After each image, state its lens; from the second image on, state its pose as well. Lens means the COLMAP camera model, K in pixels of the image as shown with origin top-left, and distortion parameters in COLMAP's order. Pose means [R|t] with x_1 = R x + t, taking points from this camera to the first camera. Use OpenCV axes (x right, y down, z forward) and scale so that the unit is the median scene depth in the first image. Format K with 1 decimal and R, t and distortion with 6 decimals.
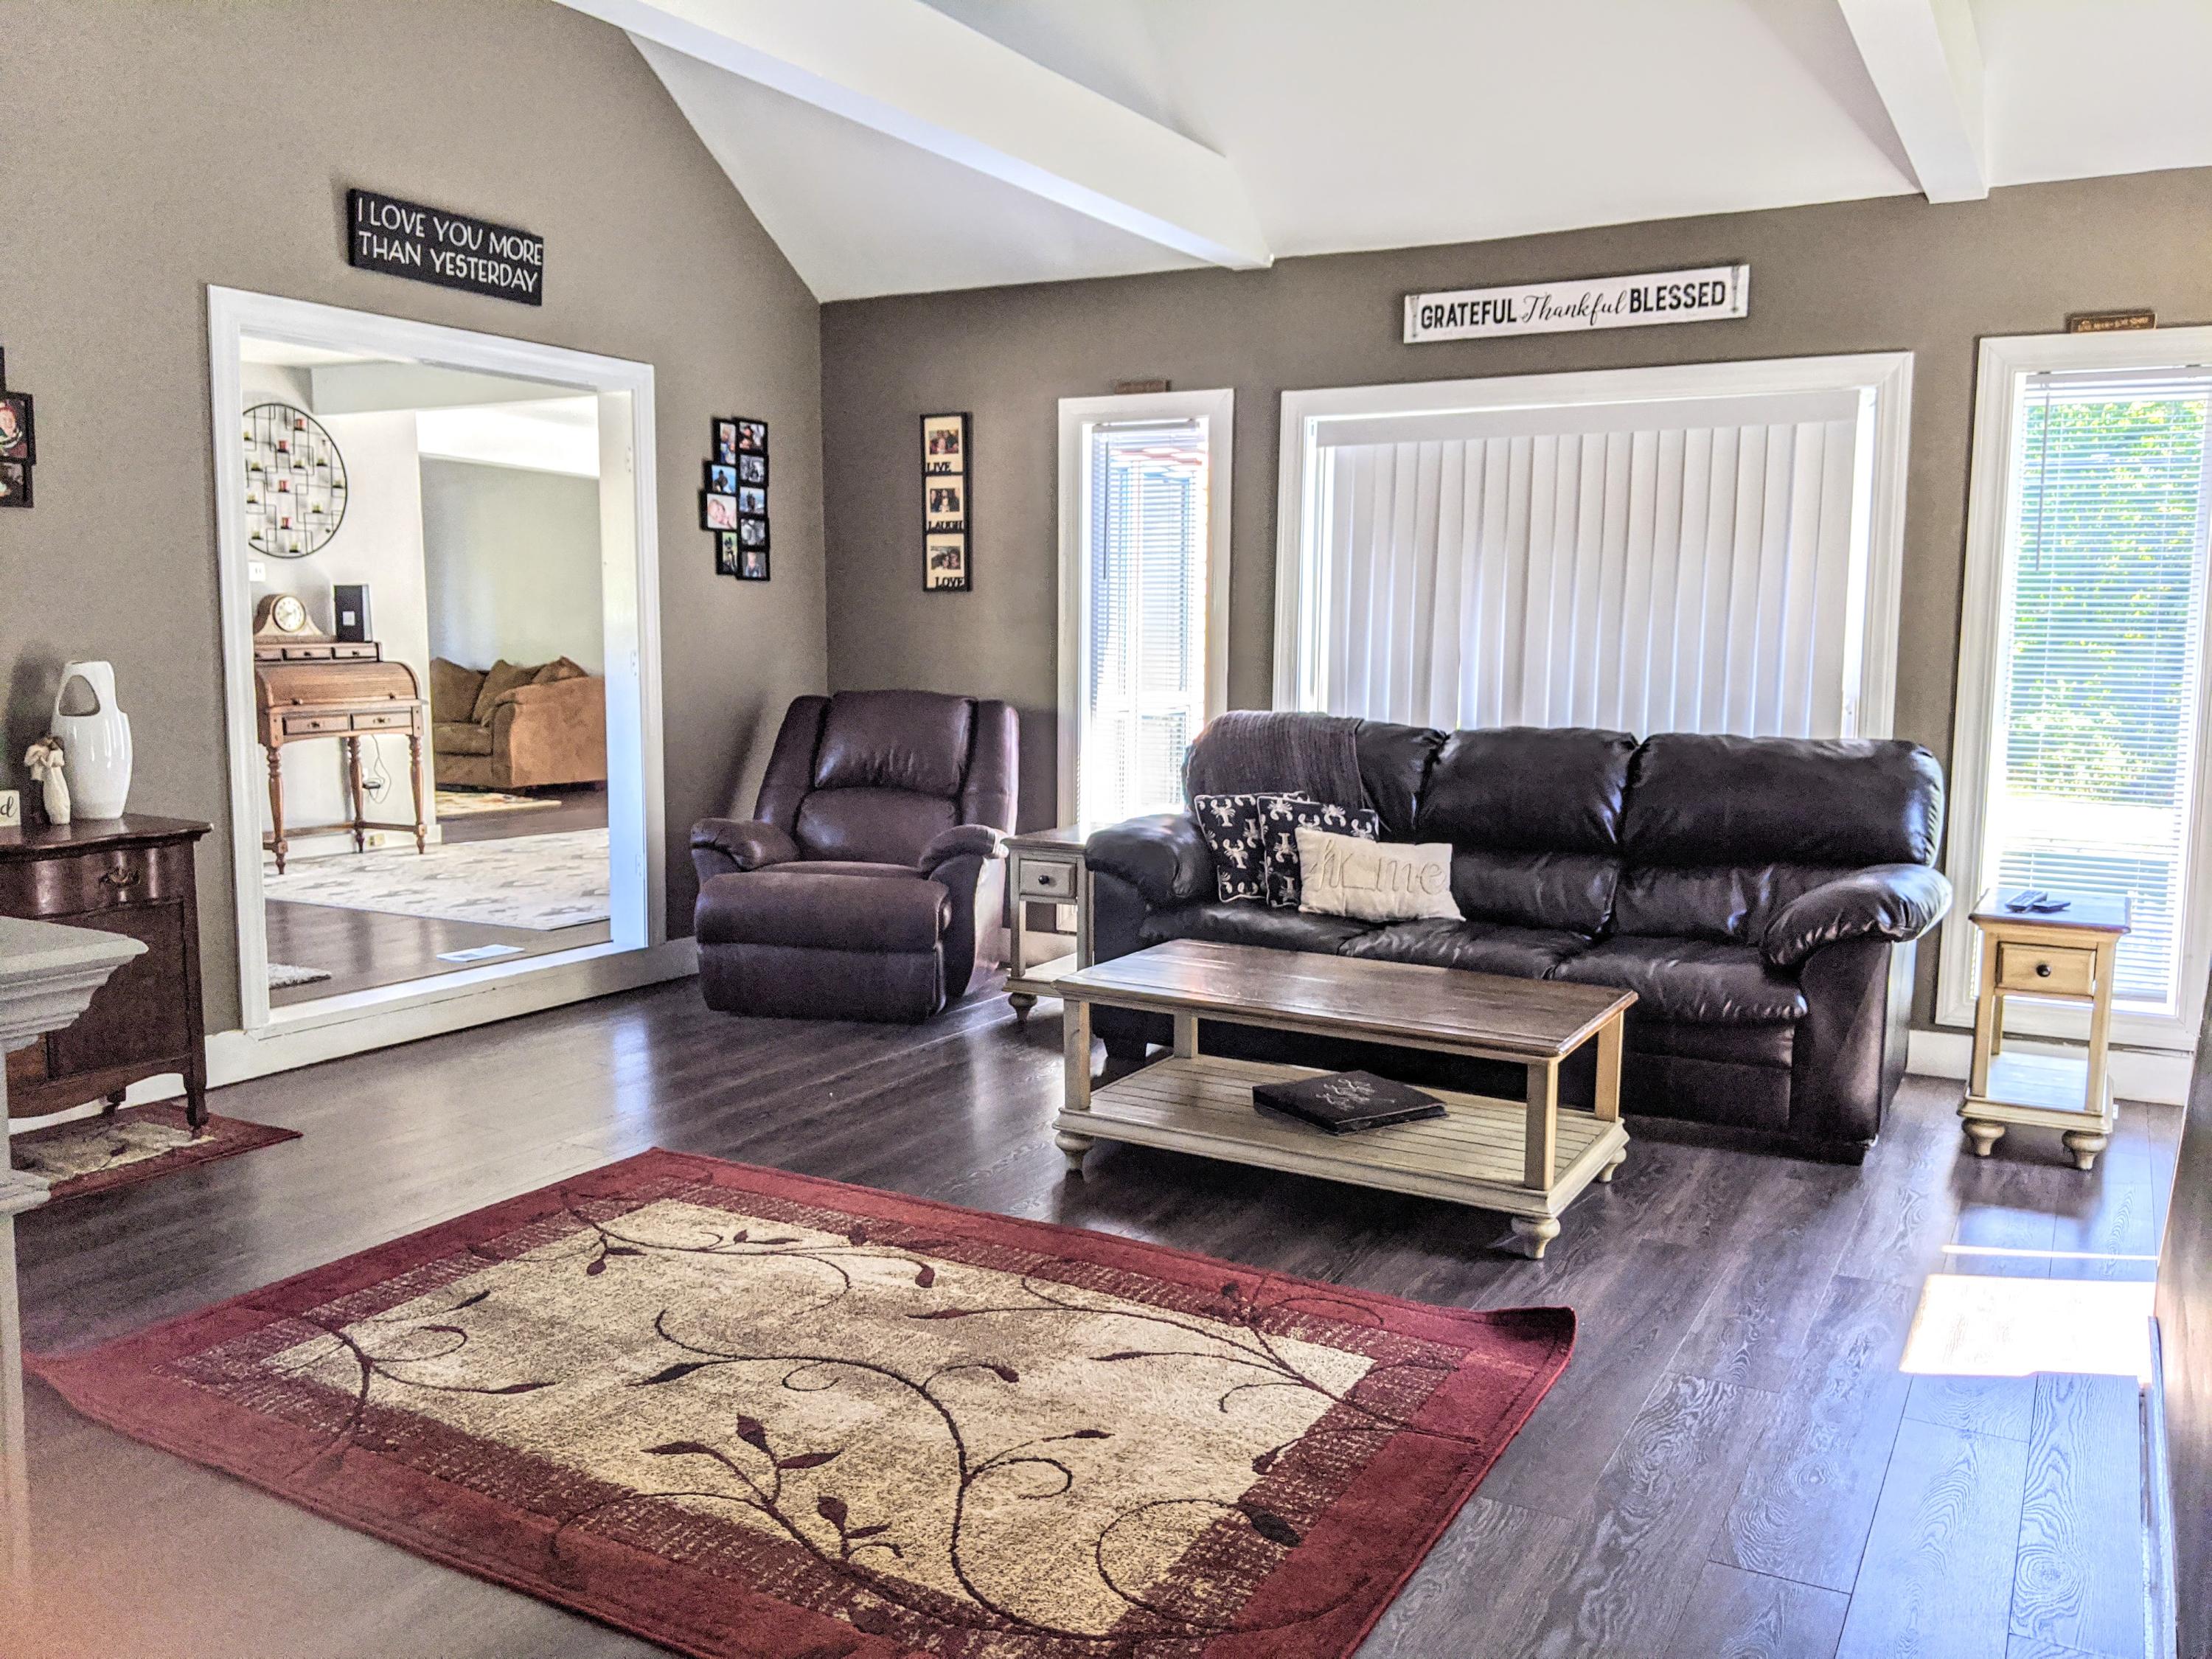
lens RADIAL K [[1758.0, 0, 1106.0], [0, 1758.0, 829.5], [0, 0, 1]] dist [0.005683, -0.001143]
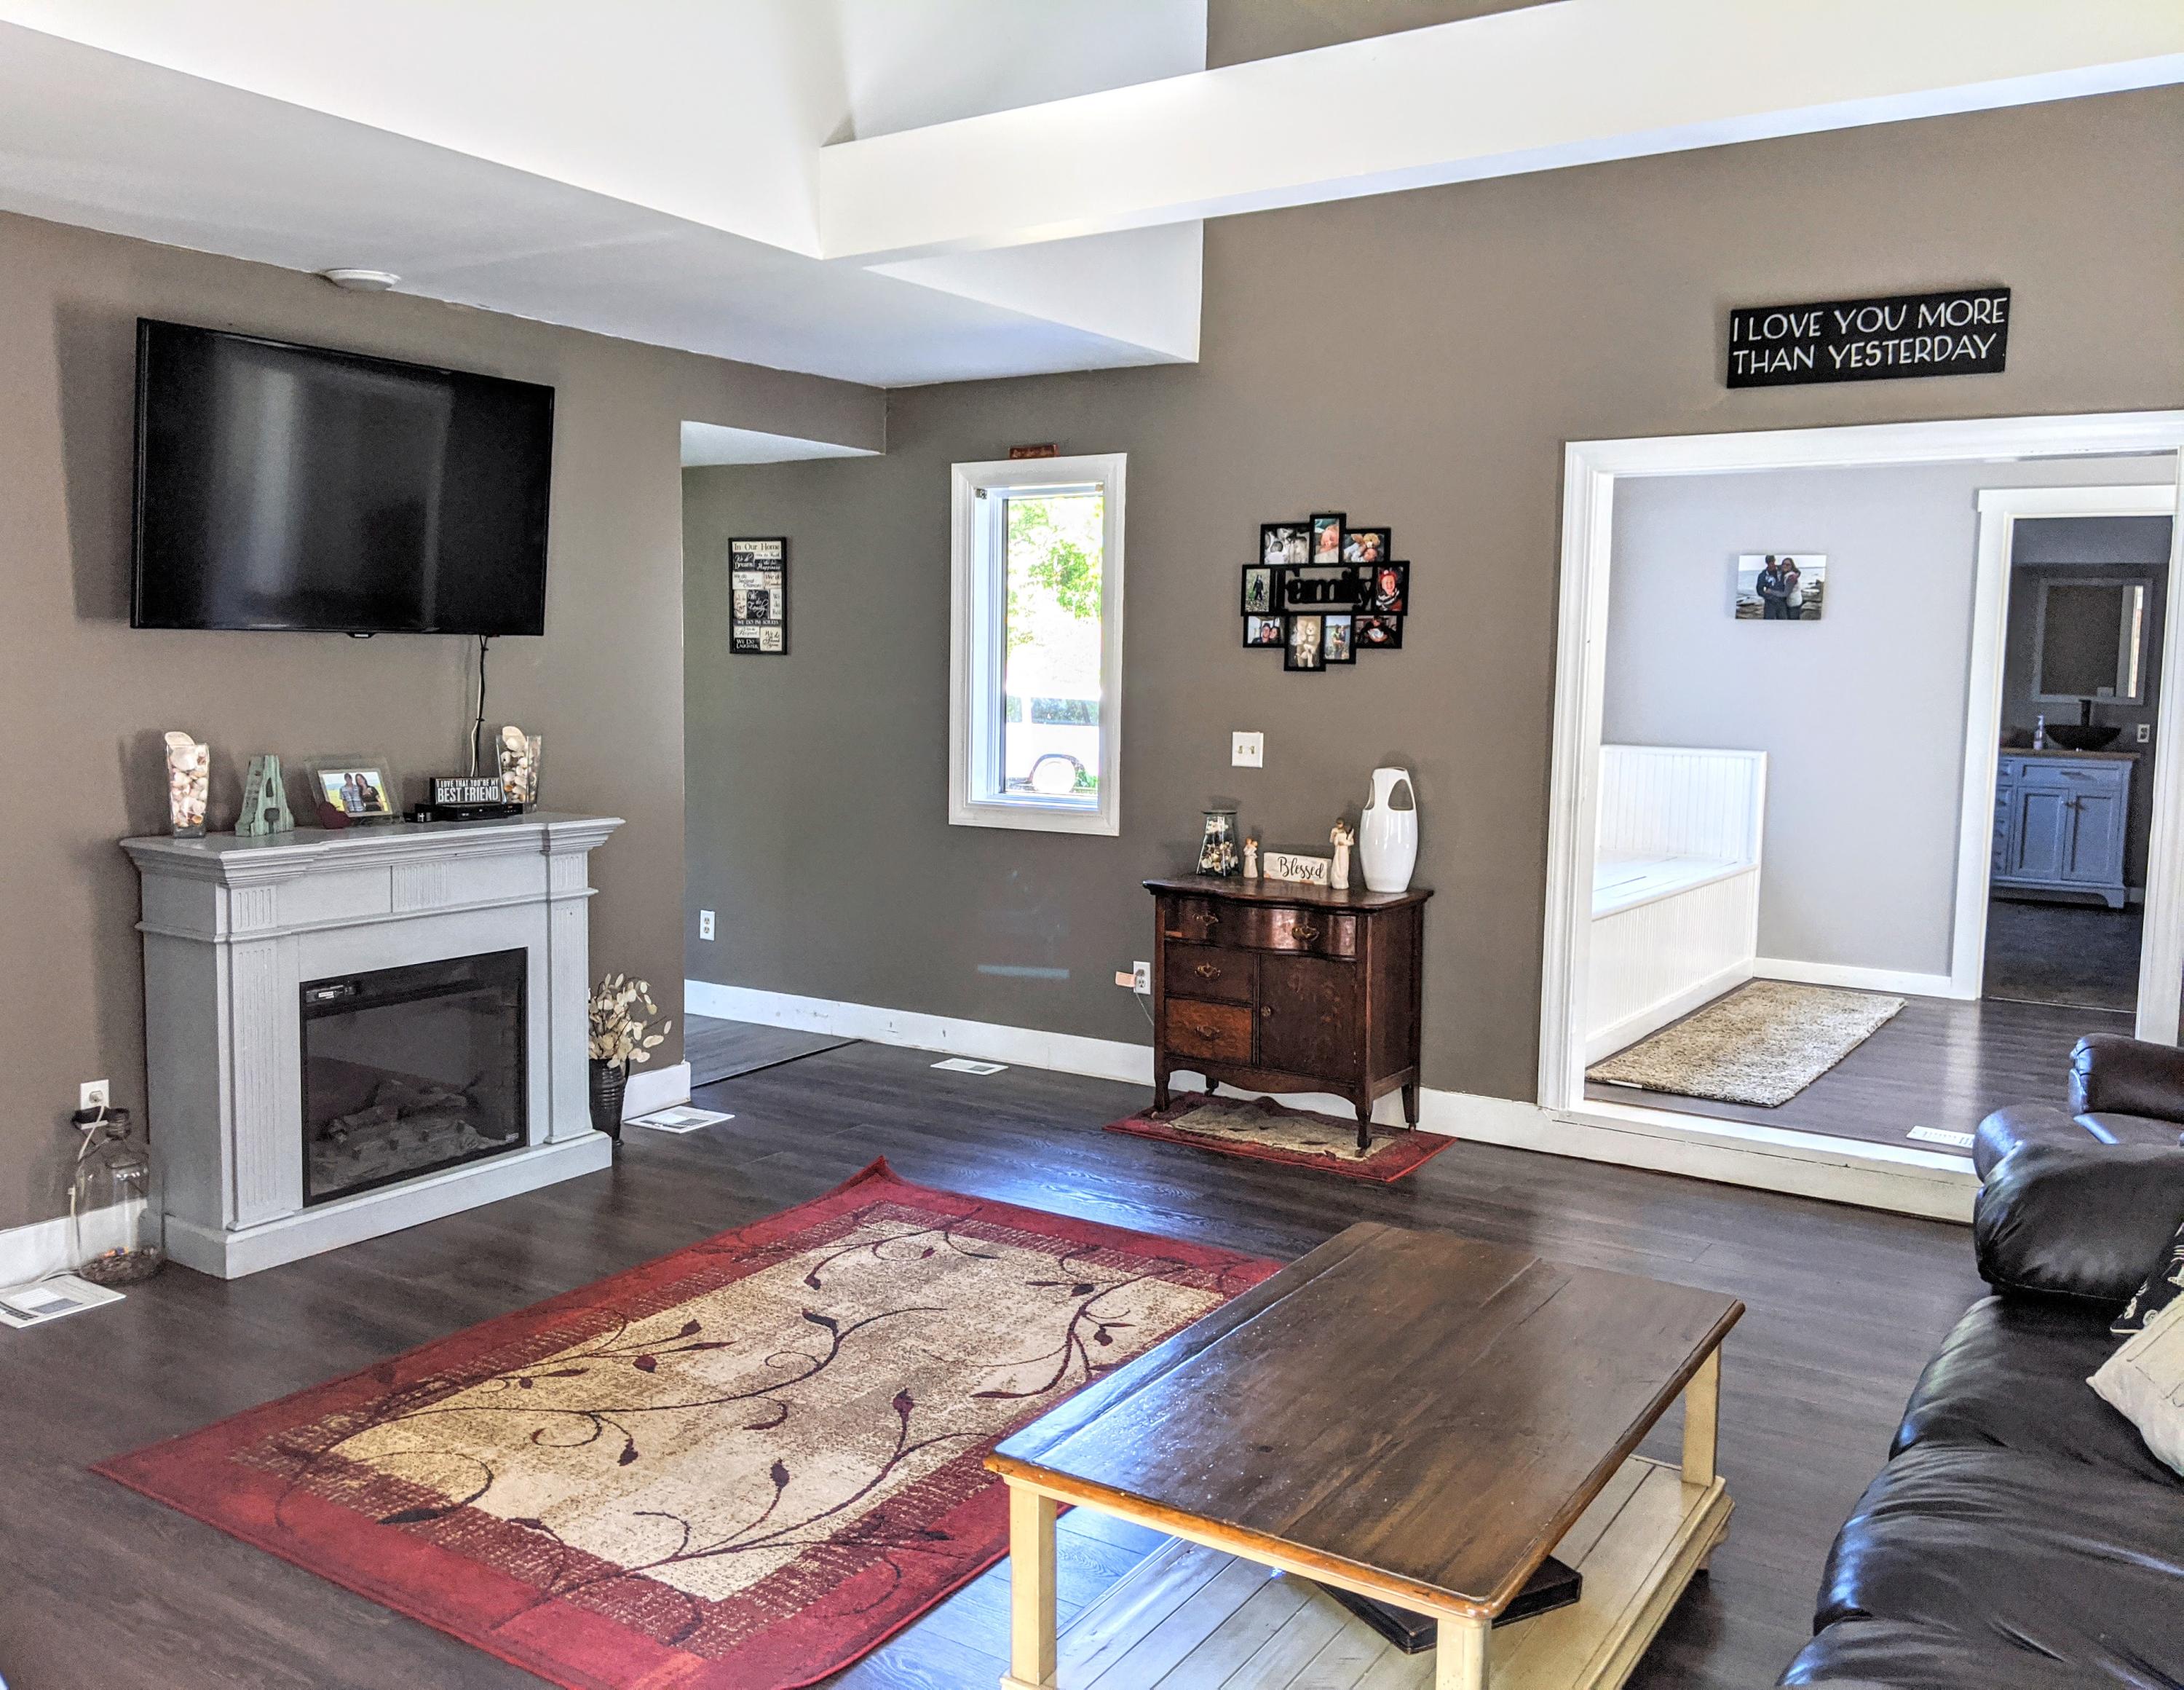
lens RADIAL K [[1793.5, 0, 1092.0], [0, 1793.5, 845.0], [0, 0, 1]] dist [0.044650, -0.114491]
pose [[-0.054260, 0.089266, -0.994529, 0.877169], [-0.132598, 0.986531, 0.095783, -0.163076], [0.989684, 0.137070, -0.041693, 1.016860]]
